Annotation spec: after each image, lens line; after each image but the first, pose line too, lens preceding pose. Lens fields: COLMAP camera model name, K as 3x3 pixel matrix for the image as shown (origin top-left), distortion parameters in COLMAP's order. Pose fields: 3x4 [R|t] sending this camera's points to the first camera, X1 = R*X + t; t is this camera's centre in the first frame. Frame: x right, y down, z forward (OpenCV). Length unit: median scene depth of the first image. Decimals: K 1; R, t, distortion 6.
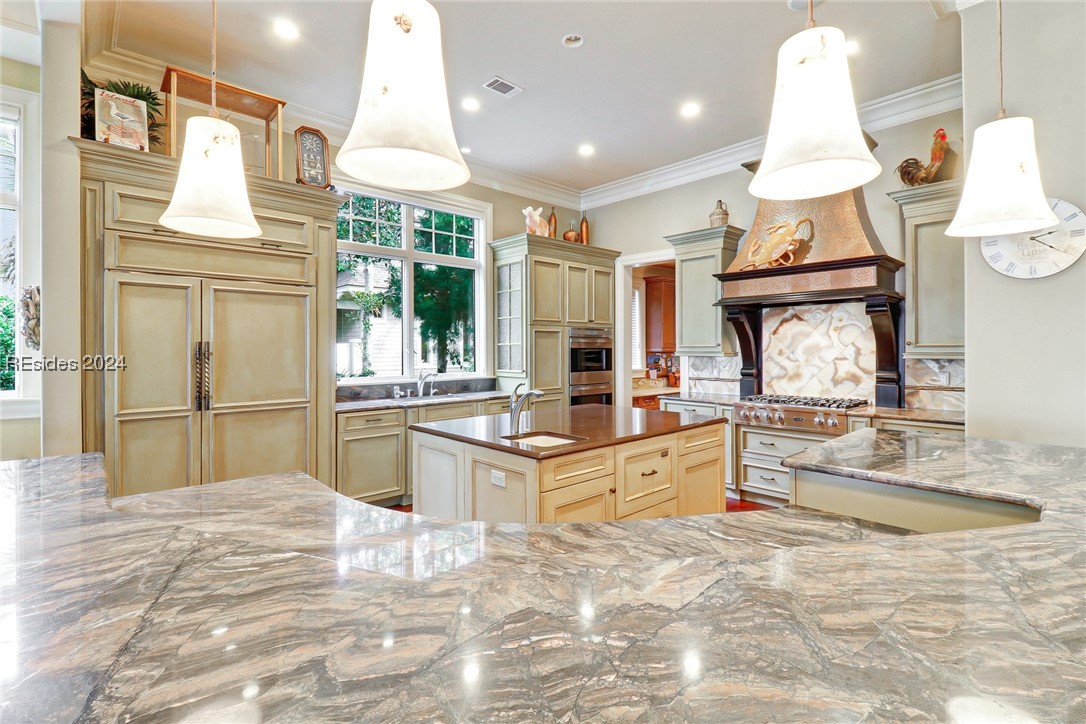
lens RADIAL K [[500.9, 0, 544.7], [0, 500.9, 350.7], [0, 0, 1]] dist [0.014671, -0.006266]
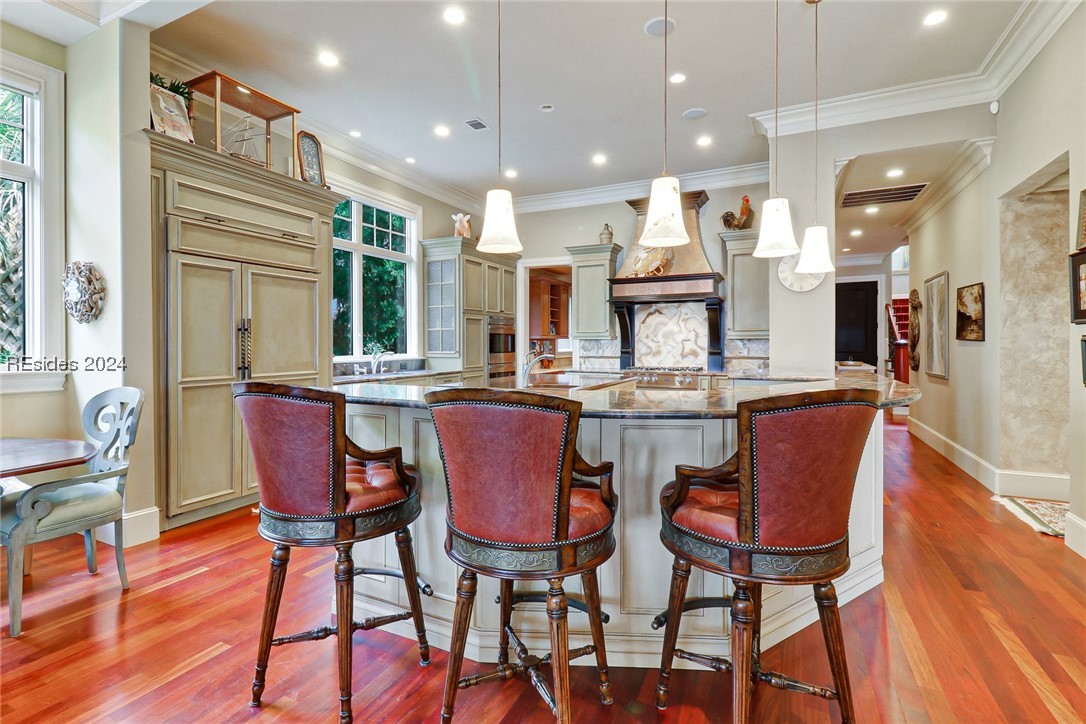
lens RADIAL K [[500.9, 0, 542.8], [0, 500.9, 353.8], [0, 0, 1]] dist [0.014671, -0.006266]
pose [[0.931098, -0.006683, 0.364708, -0.330271], [0.001008, 0.999875, 0.015750, 0.030944], [-0.364768, -0.014297, 0.930989, -0.212670]]
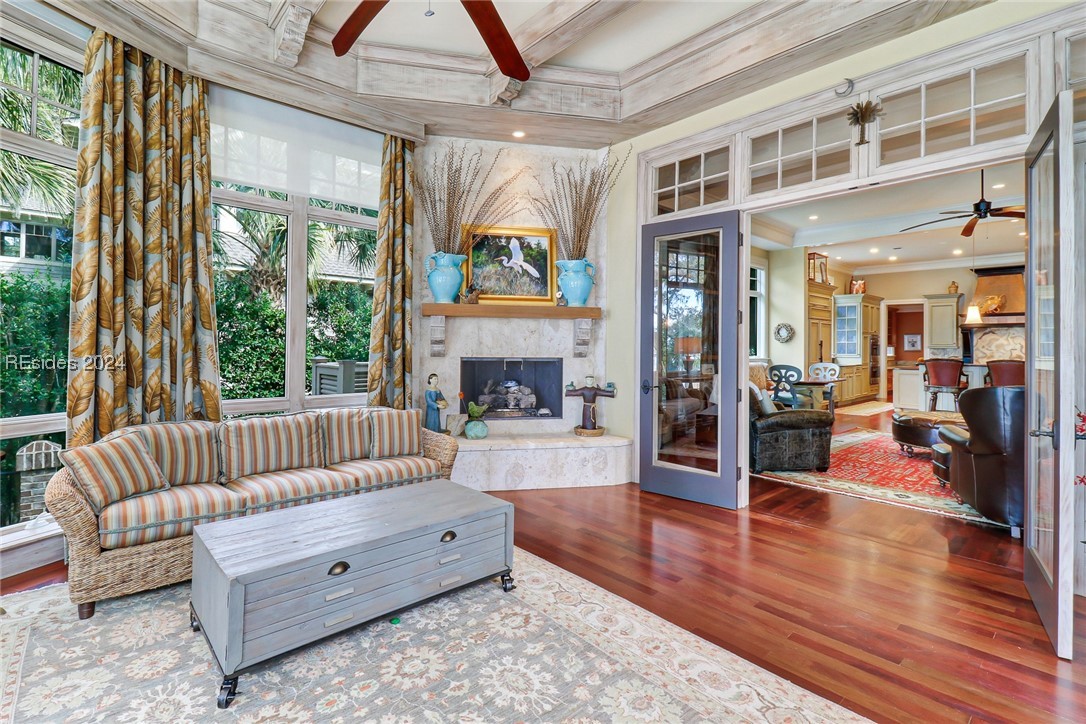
lens RADIAL K [[500.9, 0, 543.4], [0, 500.9, 350.8], [0, 0, 1]] dist [0.014671, -0.006266]
pose [[0.999915, 0.008528, -0.009895, -1.651186], [-0.008486, 0.999955, 0.004258, 0.030574], [0.009931, -0.004174, 0.999942, -1.466774]]
